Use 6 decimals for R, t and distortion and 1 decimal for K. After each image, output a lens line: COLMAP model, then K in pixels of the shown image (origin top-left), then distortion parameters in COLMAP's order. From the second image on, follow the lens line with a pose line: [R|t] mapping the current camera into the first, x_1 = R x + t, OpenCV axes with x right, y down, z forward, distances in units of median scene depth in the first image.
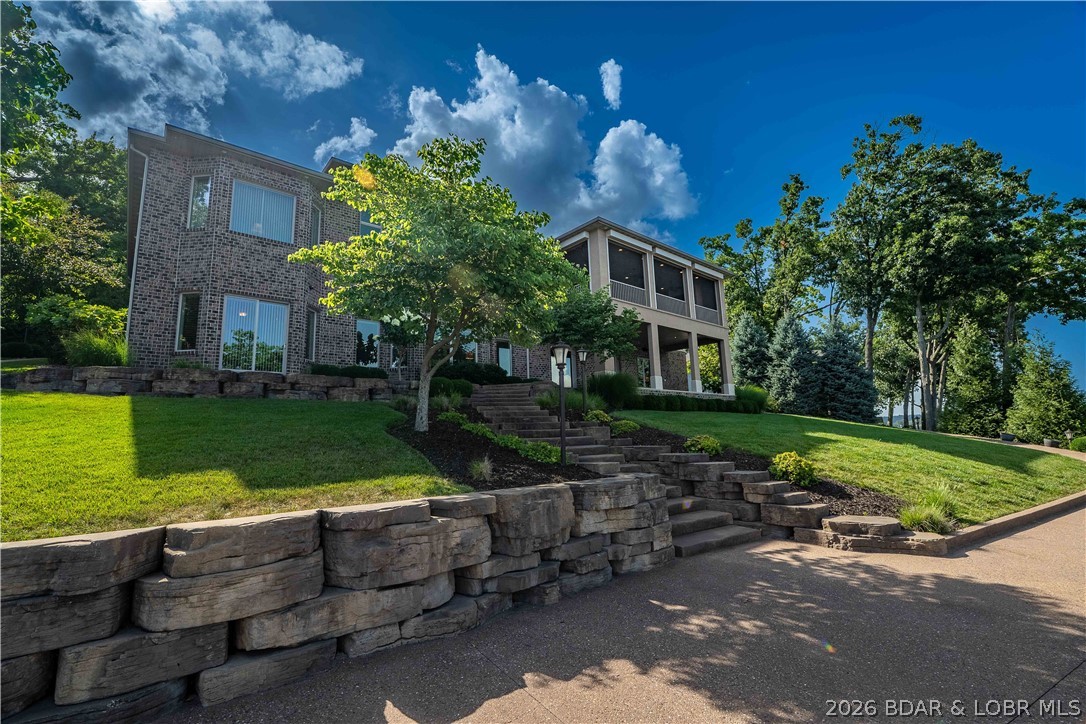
lens RADIAL K [[477.0, 0, 543.0], [0, 477.0, 362.0], [0, 0, 1]] dist [-0.003700, -0.000813]
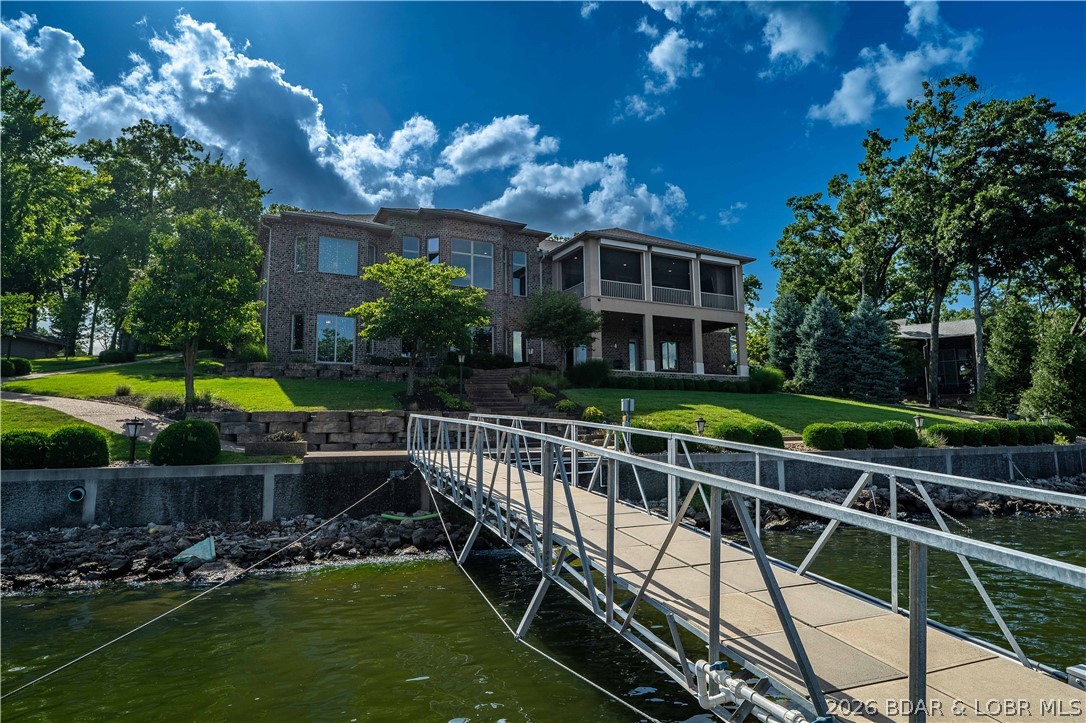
lens RADIAL K [[634.4, 0, 543.0], [0, 634.4, 361.5], [0, 0, 1]] dist [-0.000510, -0.000104]
pose [[0.970770, -0.009735, -0.239813, 0.380796], [0.020362, 0.998915, 0.041876, -0.039474], [0.239145, -0.045535, 0.969916, -0.589908]]
